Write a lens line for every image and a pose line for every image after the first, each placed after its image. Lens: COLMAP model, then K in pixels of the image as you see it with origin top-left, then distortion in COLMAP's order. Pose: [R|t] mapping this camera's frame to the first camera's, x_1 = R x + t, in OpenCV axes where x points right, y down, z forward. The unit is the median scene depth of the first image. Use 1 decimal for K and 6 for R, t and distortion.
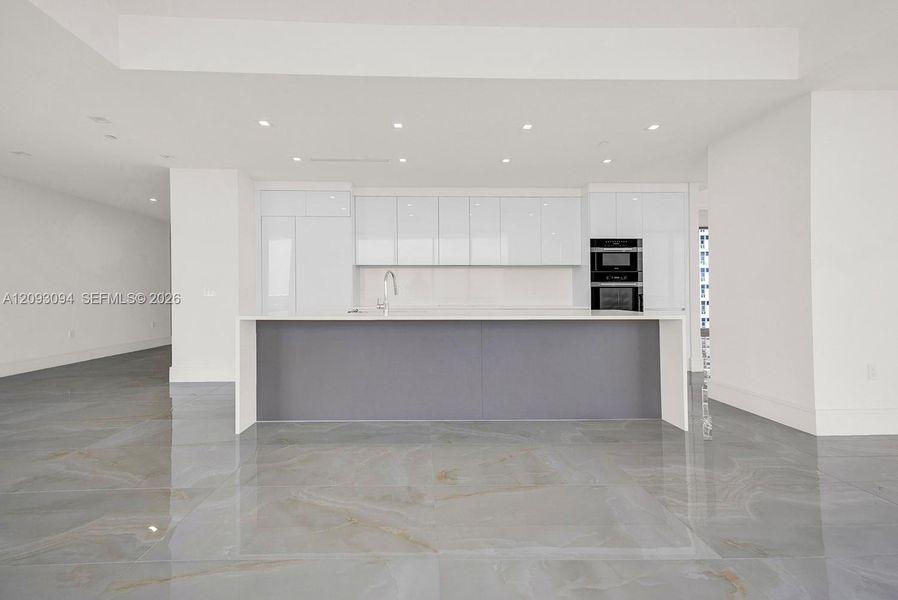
lens RADIAL K [[388.9, 0, 447.3], [0, 388.9, 288.6], [0, 0, 1]] dist [0.000190, 0.000063]
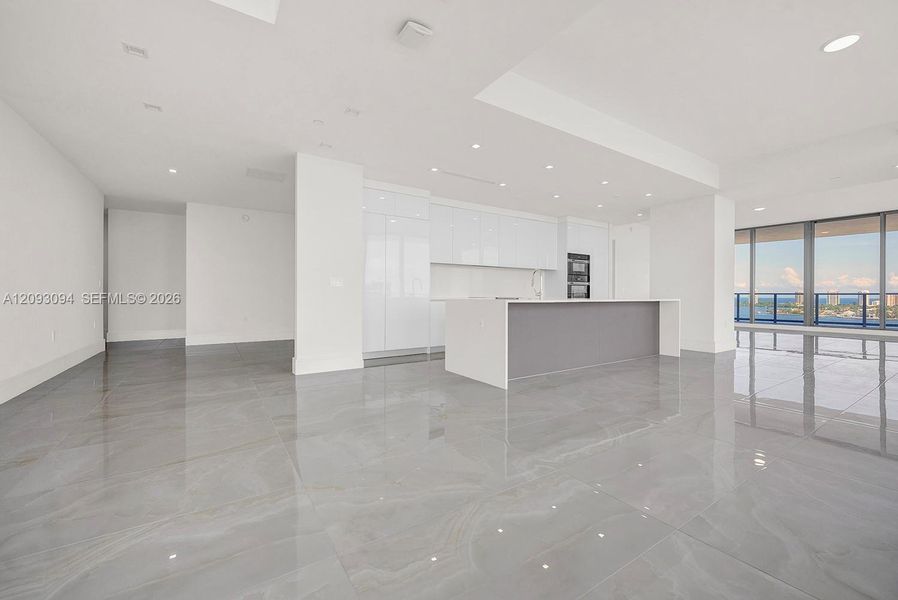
lens RADIAL K [[367.4, 0, 448.9], [0, 367.4, 297.5], [0, 0, 1]] dist [-0.001675, -0.000071]
pose [[0.844030, 0.000070, 0.536296, -0.797180], [-0.015216, 0.999601, 0.023816, 0.019677], [-0.536080, -0.028262, 0.843694, 0.032000]]
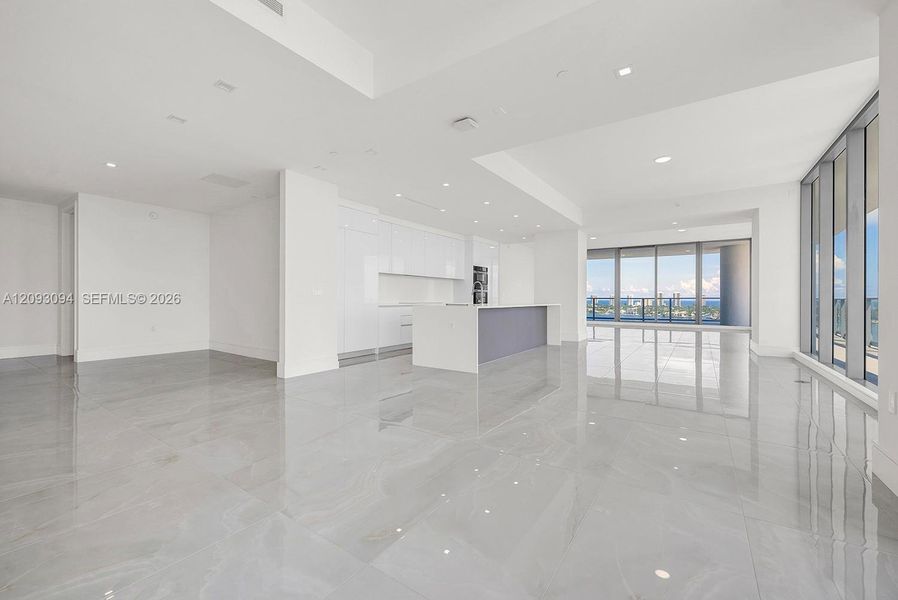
lens RADIAL K [[373.1, 0, 446.5], [0, 373.1, 300.0], [0, 0, 1]] dist [0.000732, -0.000027]
pose [[0.575522, -0.001548, 0.817785, -1.154907], [-0.020515, 0.999656, 0.016330, 0.008936], [-0.817529, -0.026175, 0.575292, 0.083934]]
